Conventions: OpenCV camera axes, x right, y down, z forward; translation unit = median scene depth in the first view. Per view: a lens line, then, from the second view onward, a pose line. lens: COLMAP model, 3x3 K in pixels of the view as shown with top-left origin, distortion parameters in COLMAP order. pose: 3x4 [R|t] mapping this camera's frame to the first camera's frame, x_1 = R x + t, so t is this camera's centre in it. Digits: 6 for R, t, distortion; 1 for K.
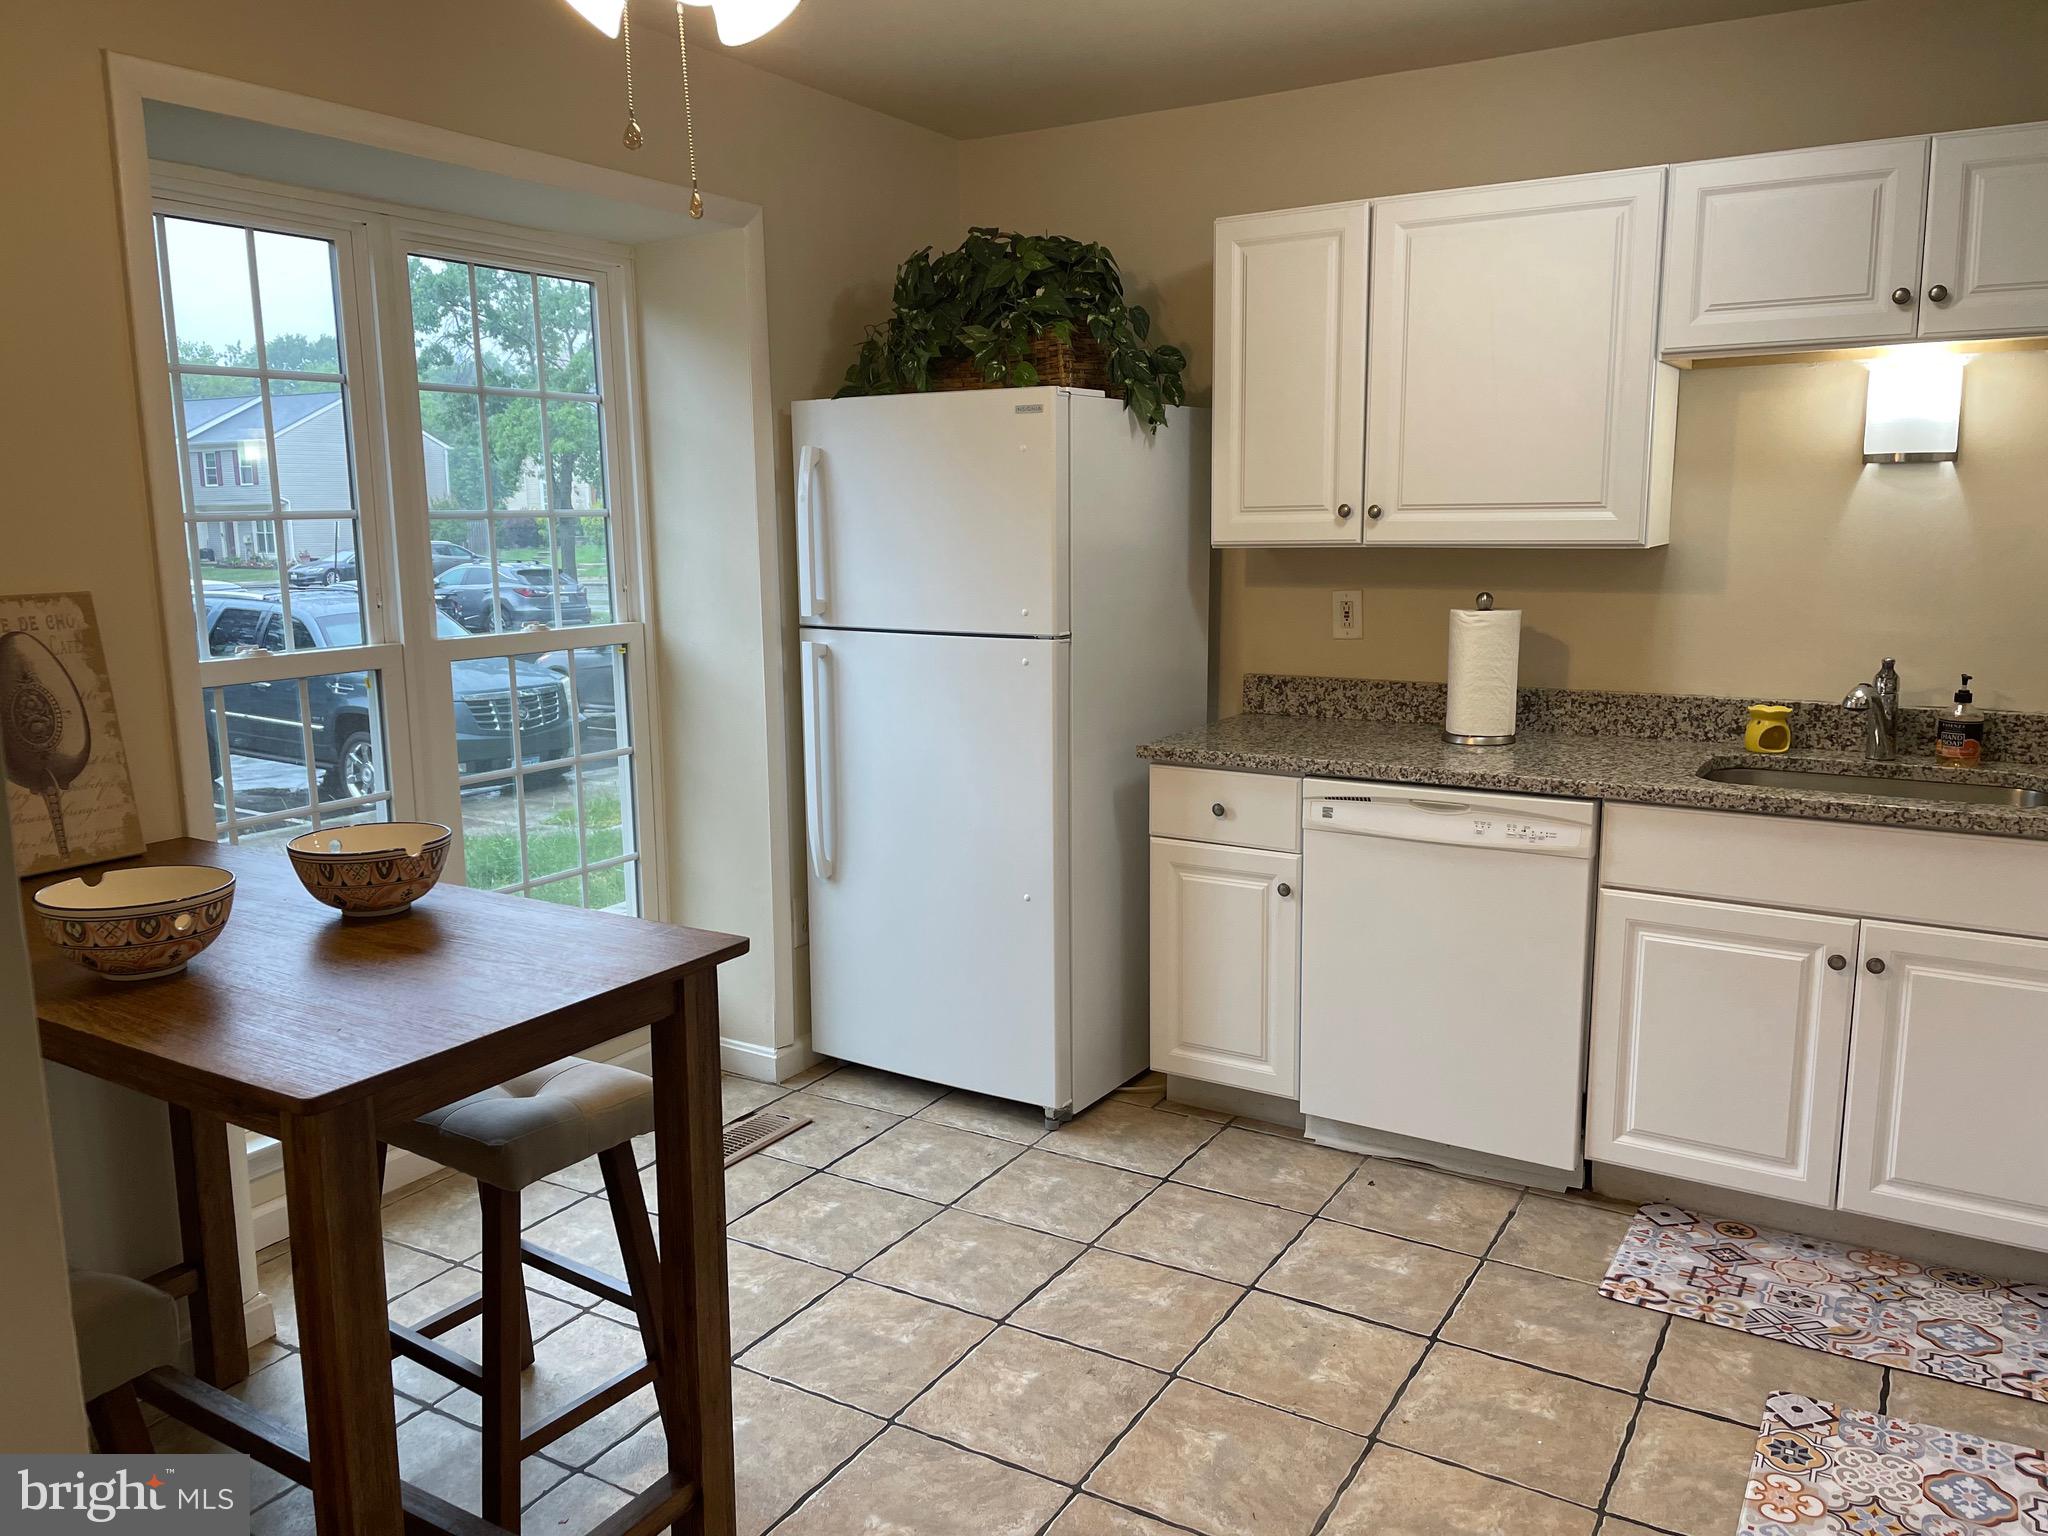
lens RADIAL K [[1538.1, 0, 1024.0], [0, 1538.1, 768.0], [0, 0, 1]] dist [0.091696, -0.117063]
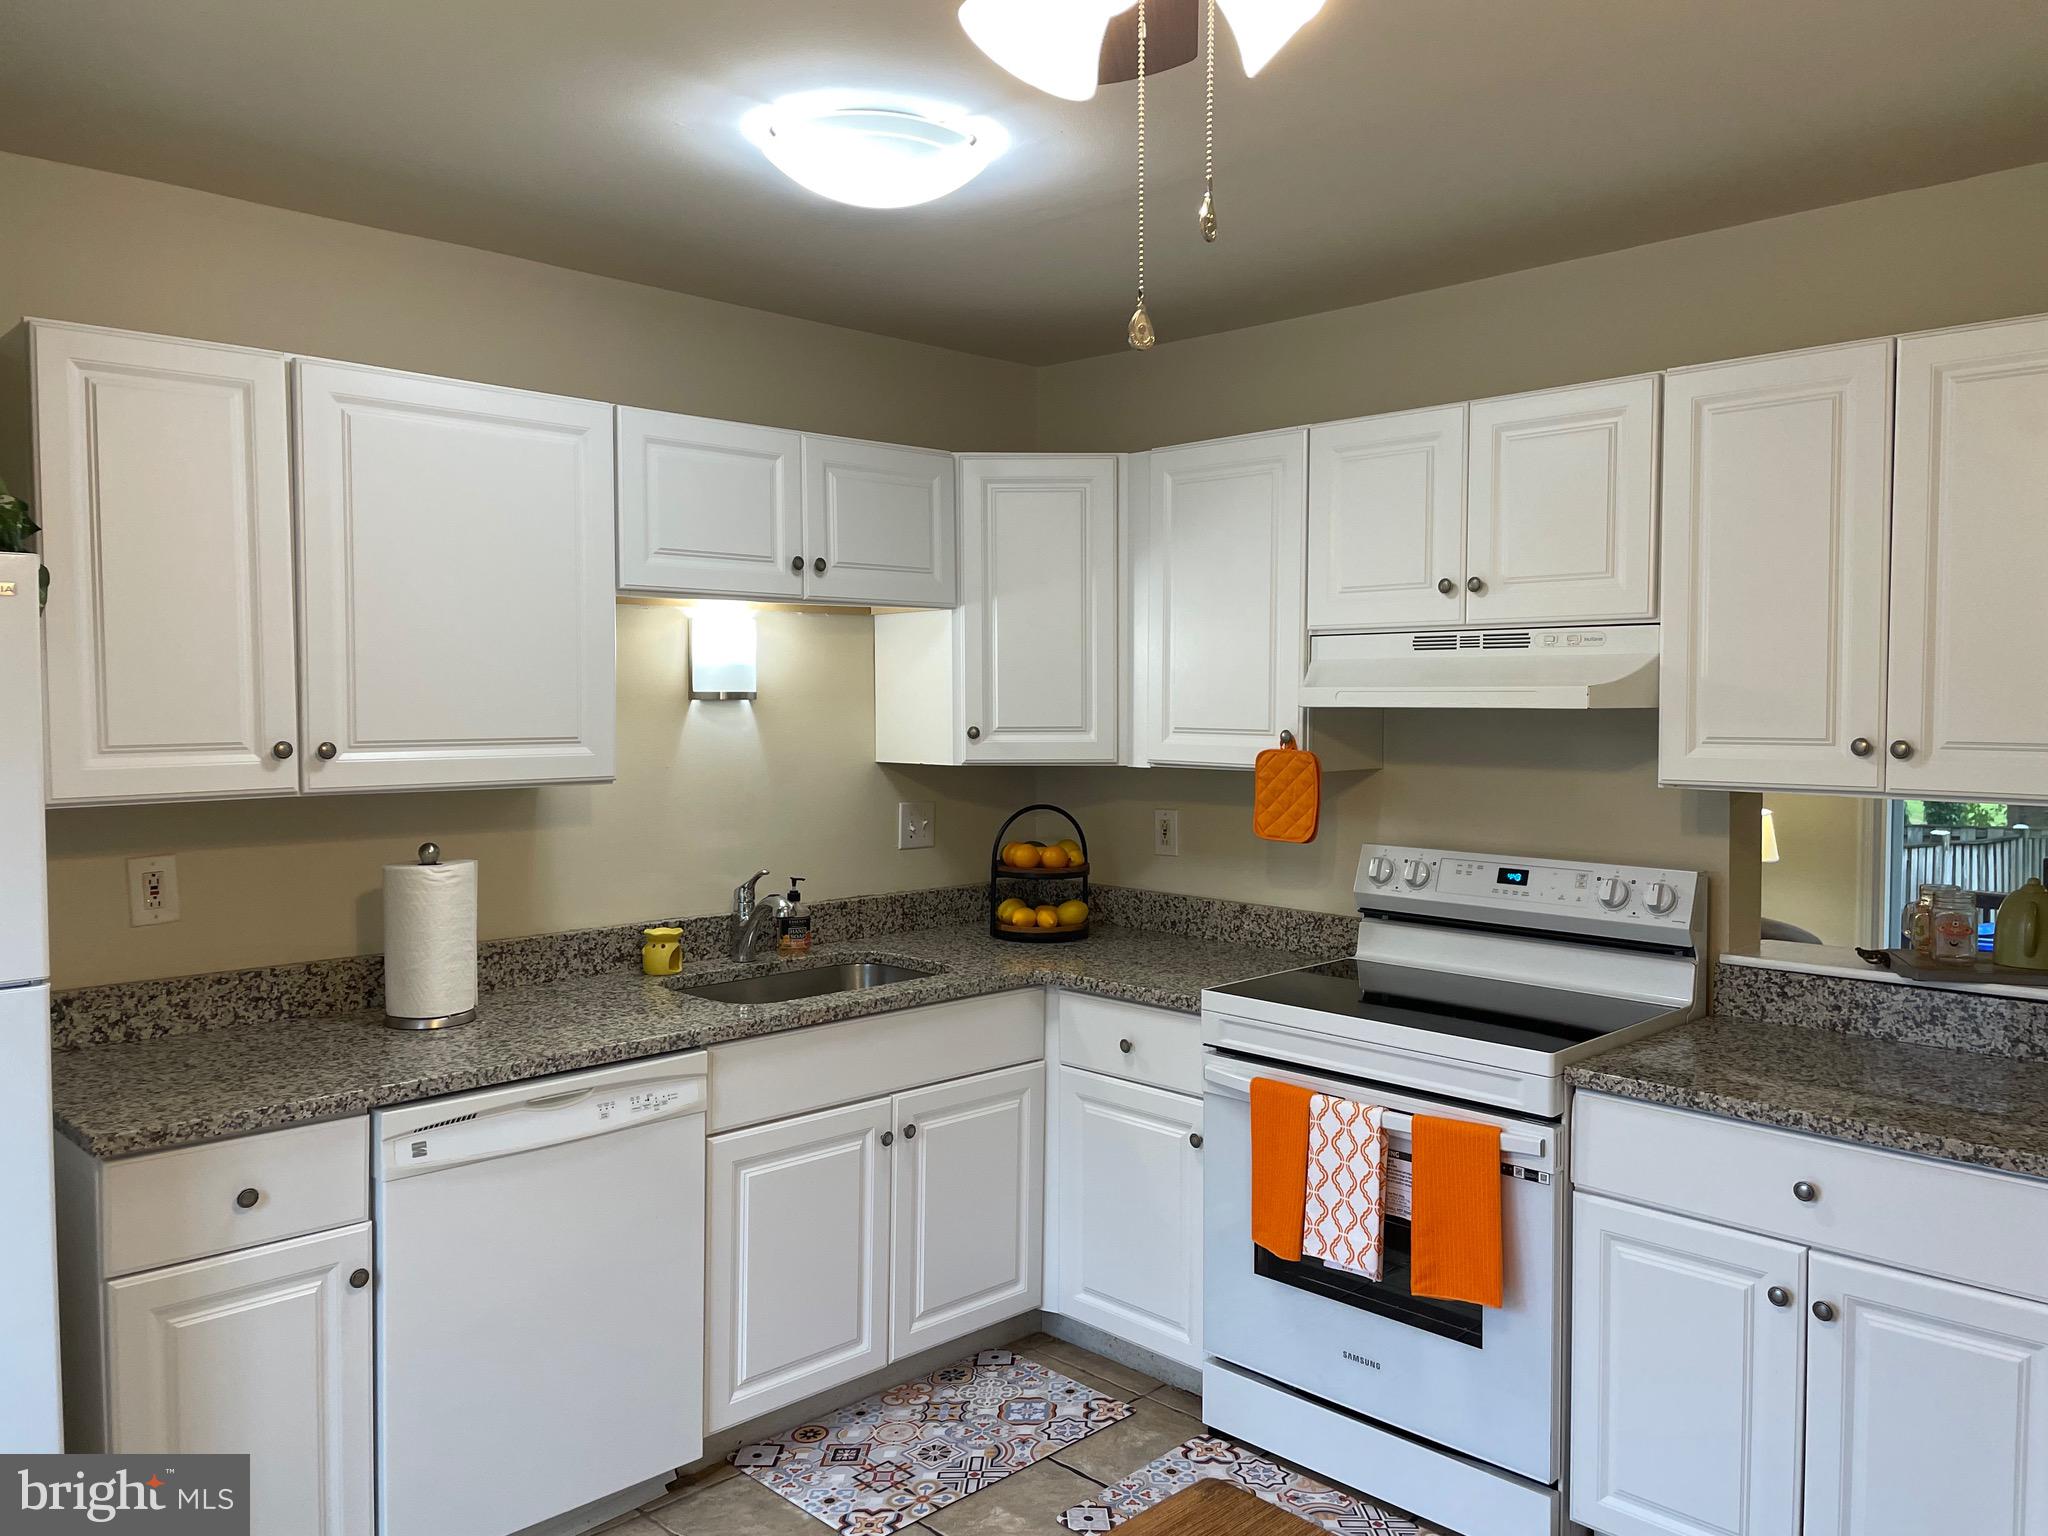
lens RADIAL K [[1538.1, 0, 1024.0], [0, 1538.1, 768.0], [0, 0, 1]] dist [0.091696, -0.117063]
pose [[0.247945, -0.036683, 0.968079, -0.454030], [0.159490, 0.987194, -0.003441, -0.103783], [-0.955555, 0.155252, 0.250621, 0.500792]]
